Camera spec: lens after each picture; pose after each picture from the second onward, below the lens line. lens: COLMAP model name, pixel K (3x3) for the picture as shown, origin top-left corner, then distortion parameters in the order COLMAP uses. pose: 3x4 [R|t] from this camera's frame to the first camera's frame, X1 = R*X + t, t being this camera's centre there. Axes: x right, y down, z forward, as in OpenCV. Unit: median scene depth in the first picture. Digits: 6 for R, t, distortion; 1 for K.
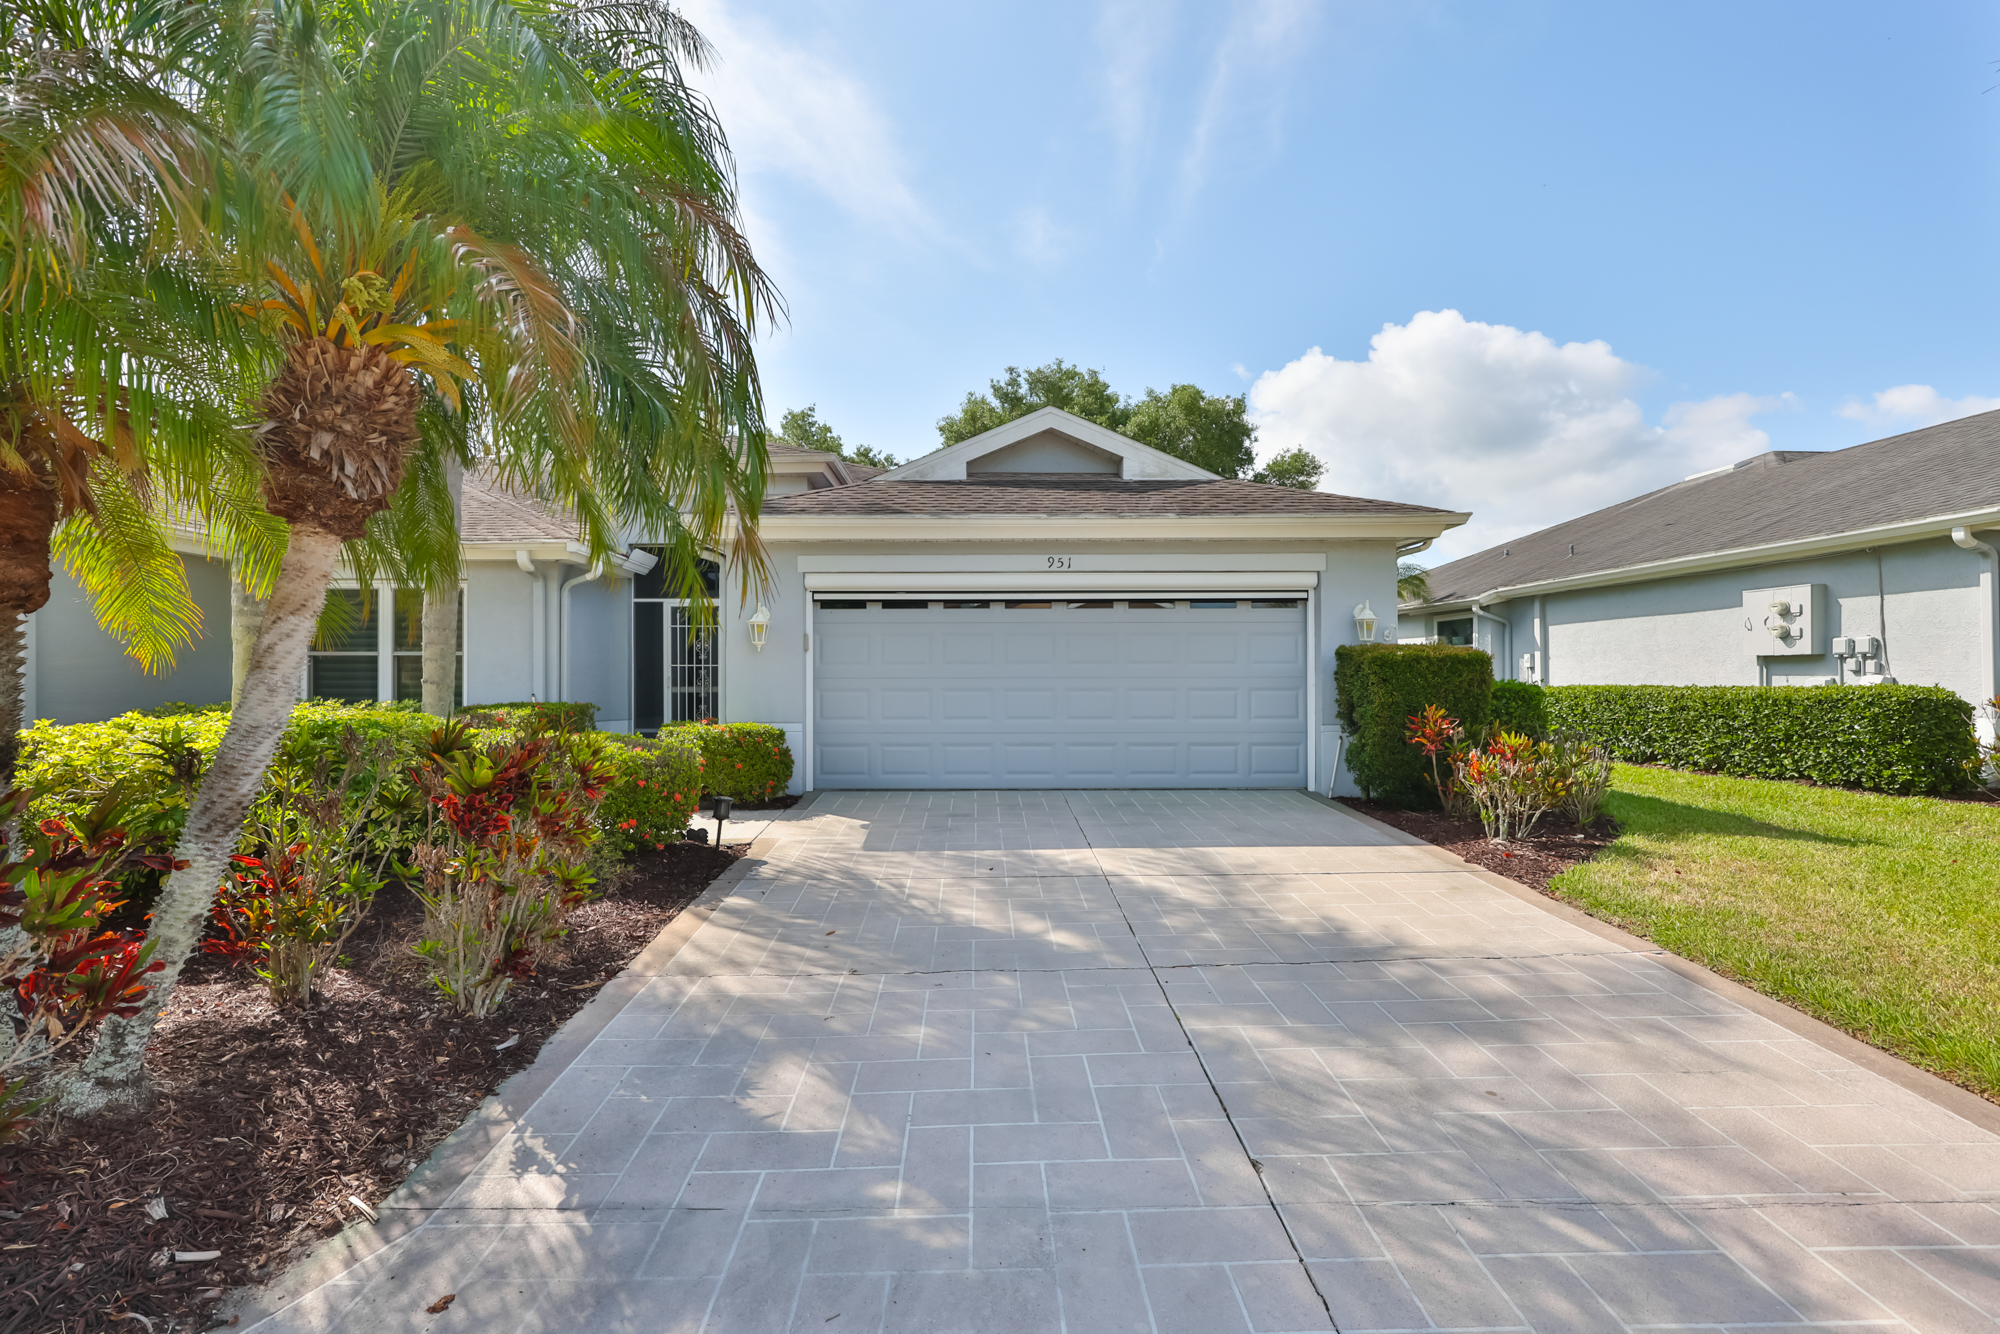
lens RADIAL K [[834.5, 0, 995.5], [0, 834.5, 675.2], [0, 0, 1]] dist [0.007178, 0.000252]
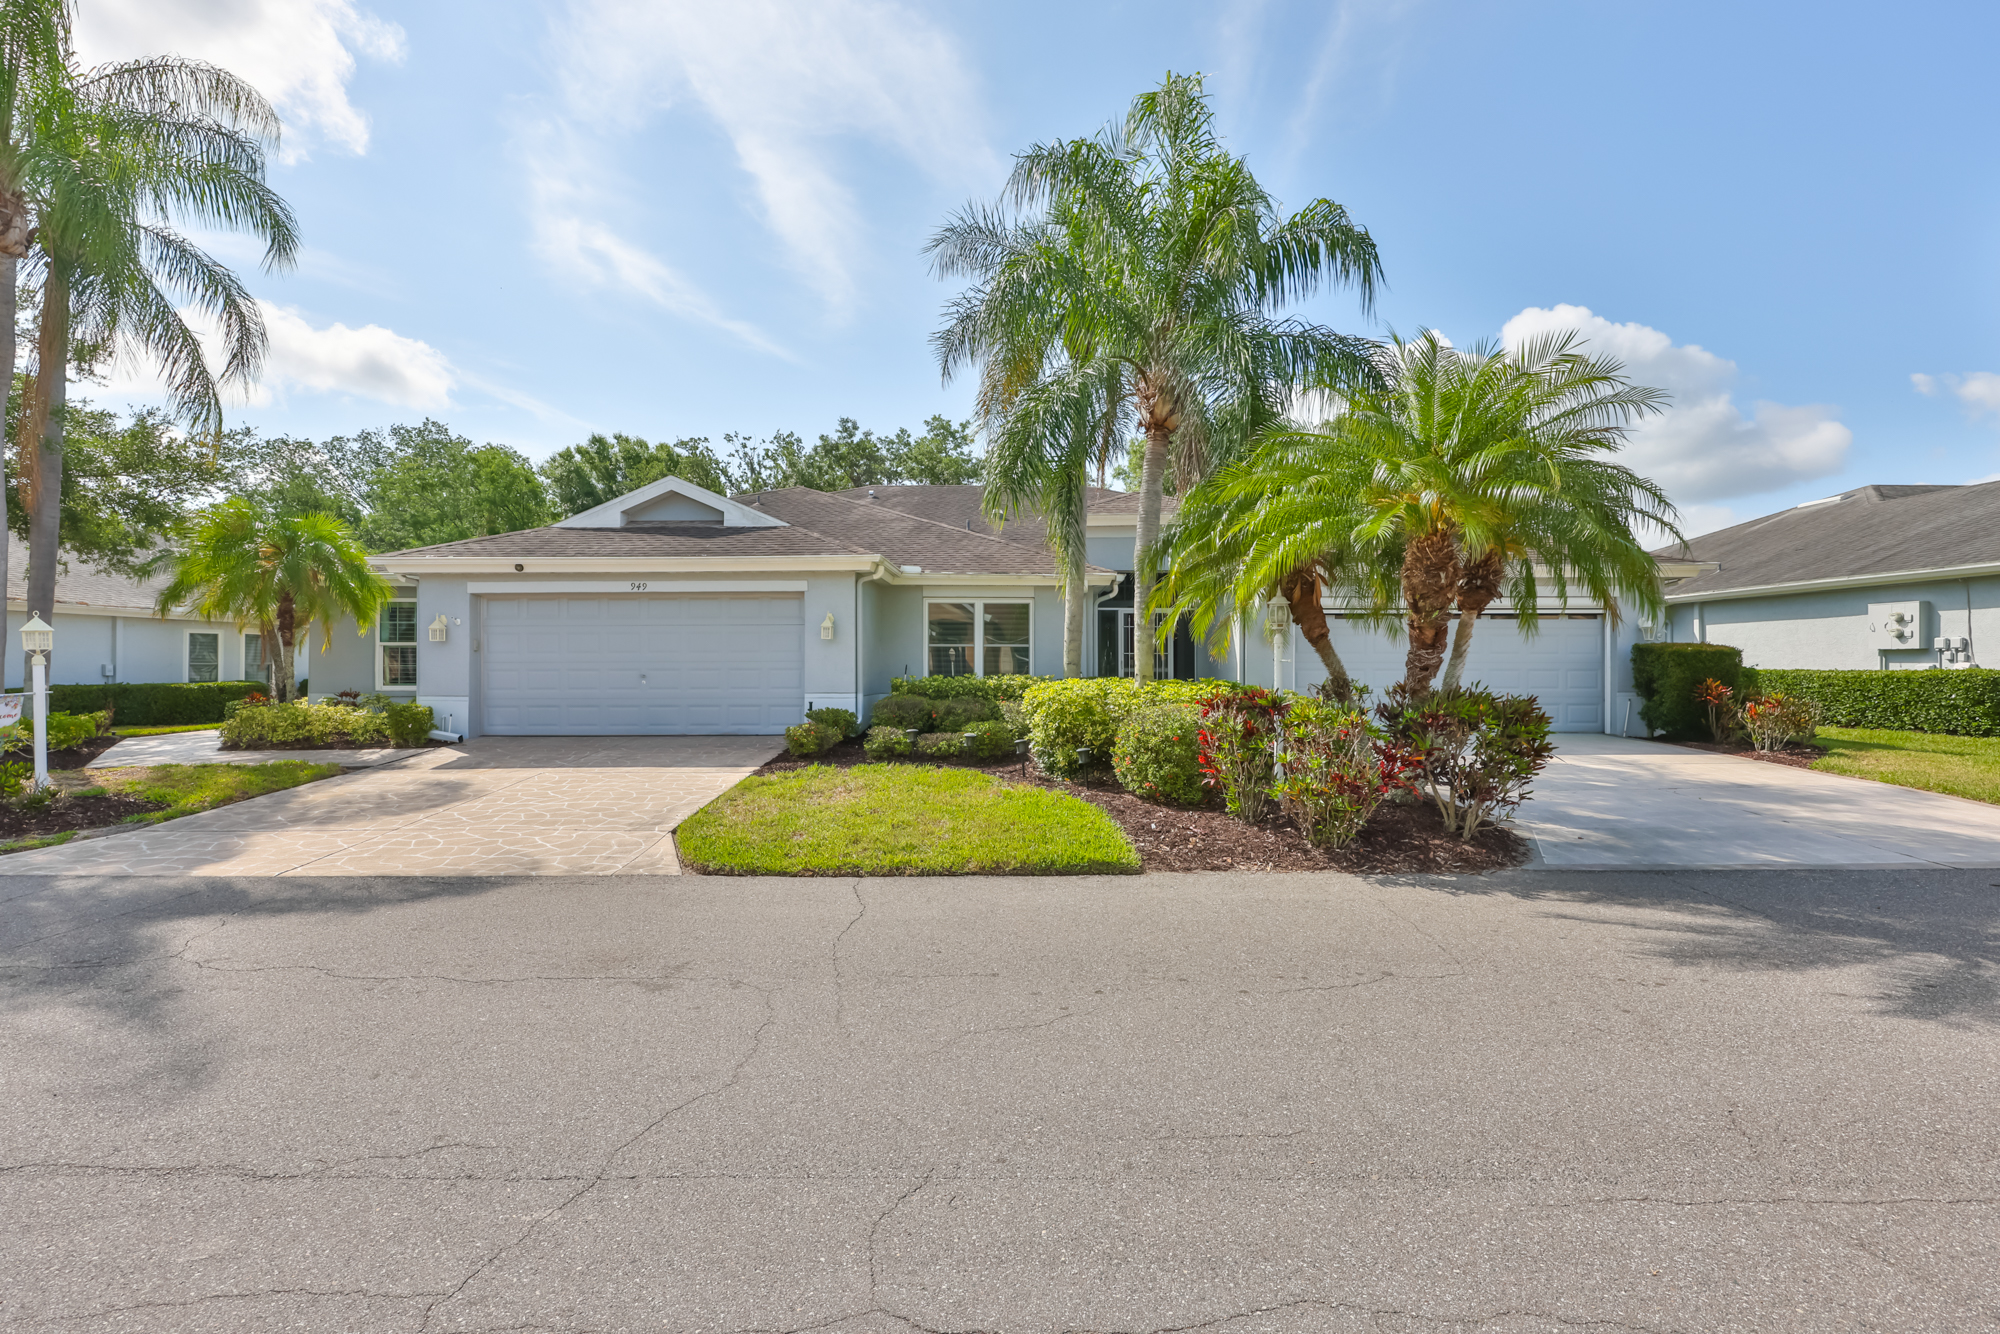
lens RADIAL K [[834.5, 0, 1017.4], [0, 834.5, 668.5], [0, 0, 1]] dist [0.007178, 0.000252]
pose [[0.999846, 0.003092, -0.017264, -0.638783], [-0.002945, 0.999959, 0.008543, 0.002605], [0.017290, -0.008490, 0.999814, -0.550813]]
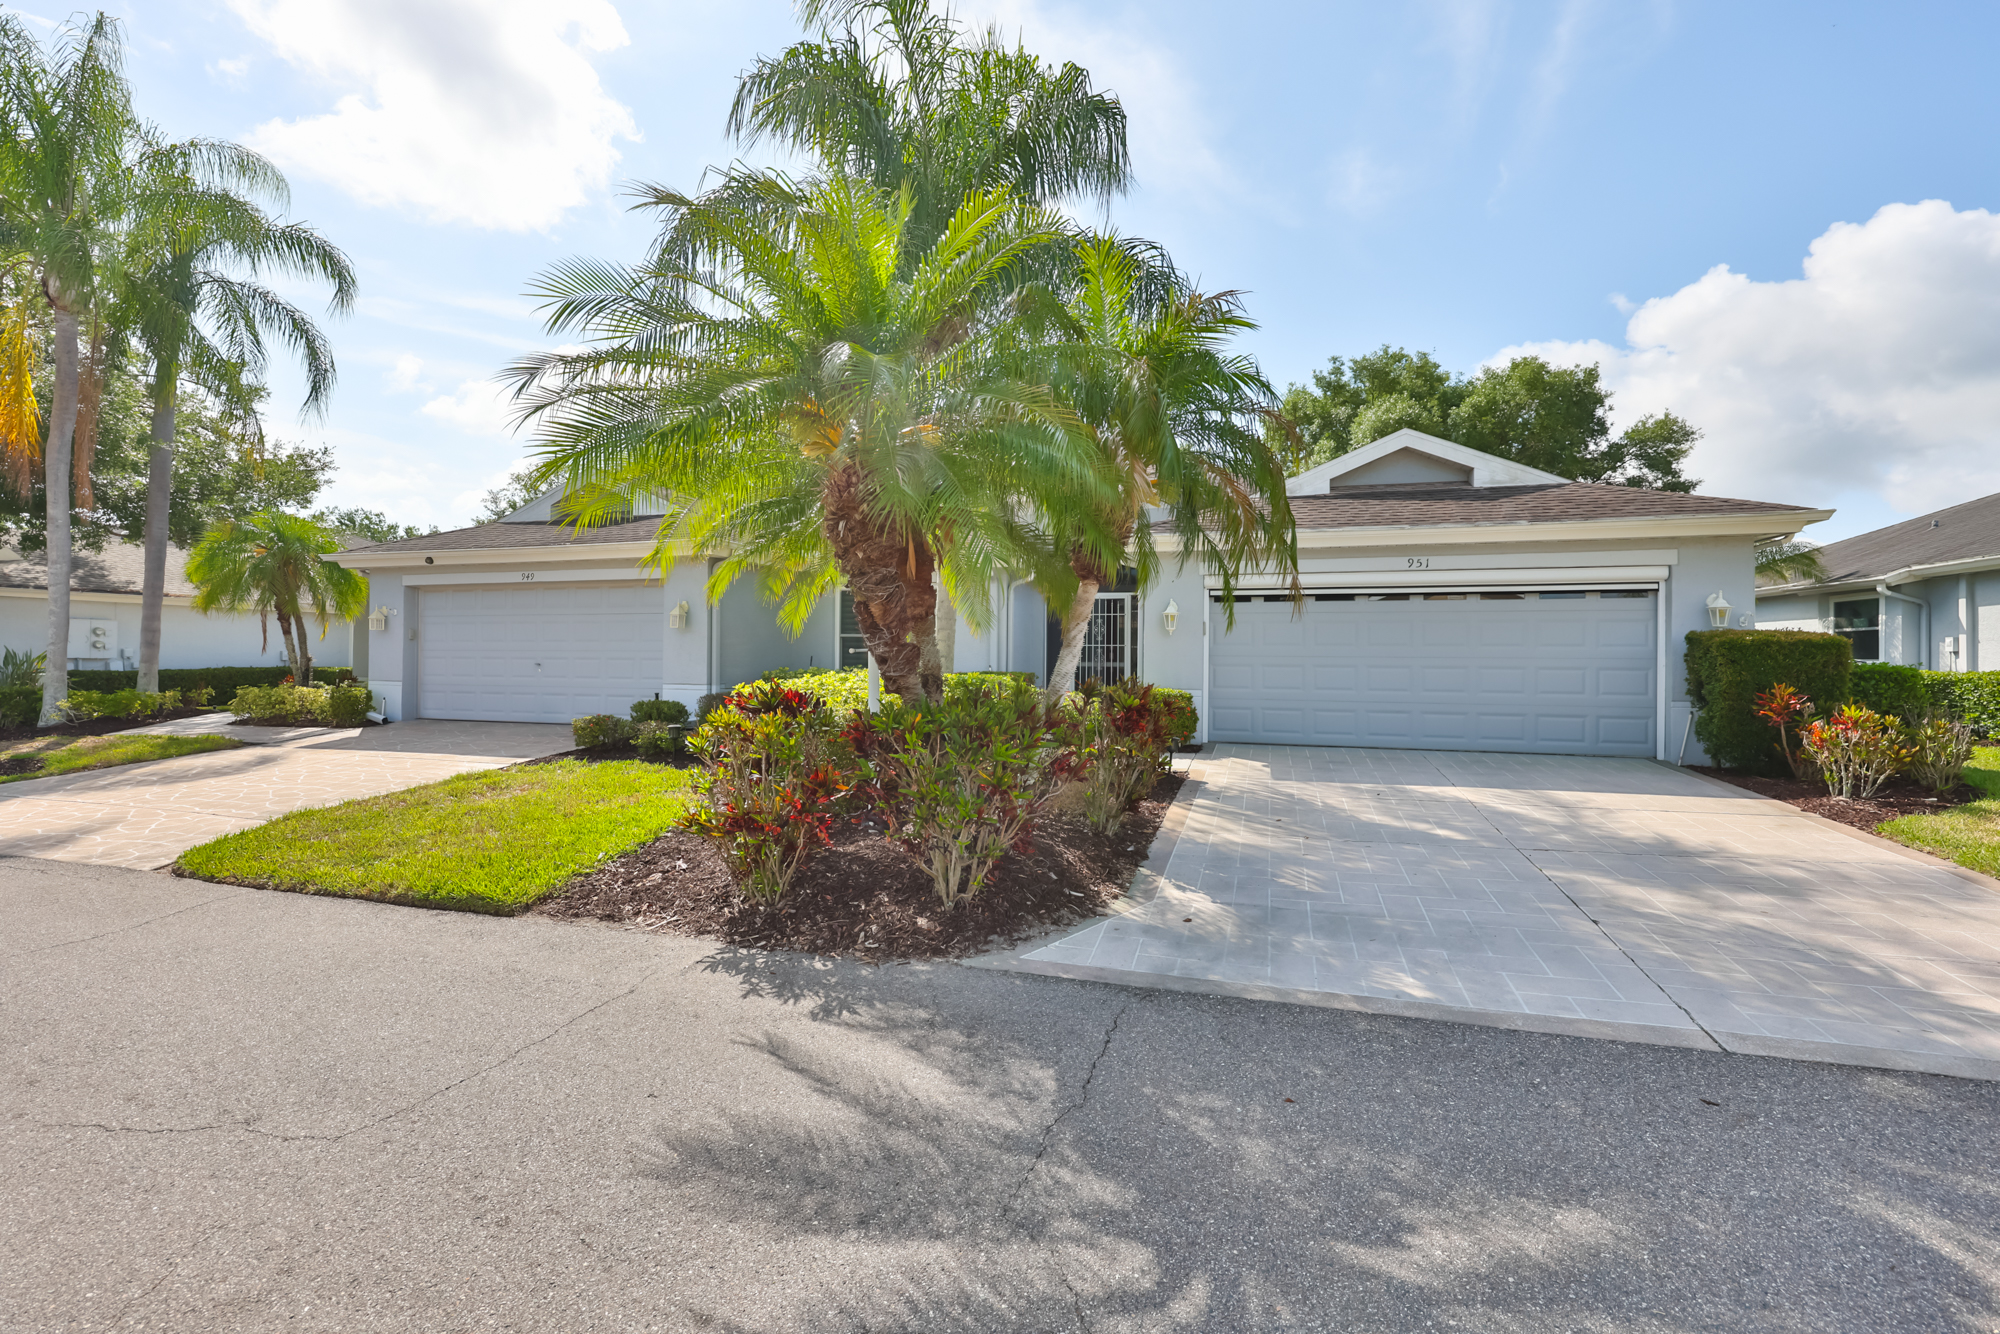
lens RADIAL K [[834.5, 0, 1032.3], [0, 834.5, 655.9], [0, 0, 1]] dist [0.007178, 0.000252]
pose [[0.954757, 0.009605, -0.297232, -0.086144], [-0.009323, 0.999954, 0.002366, 0.003362], [0.297241, 0.000512, 0.954802, -0.295885]]
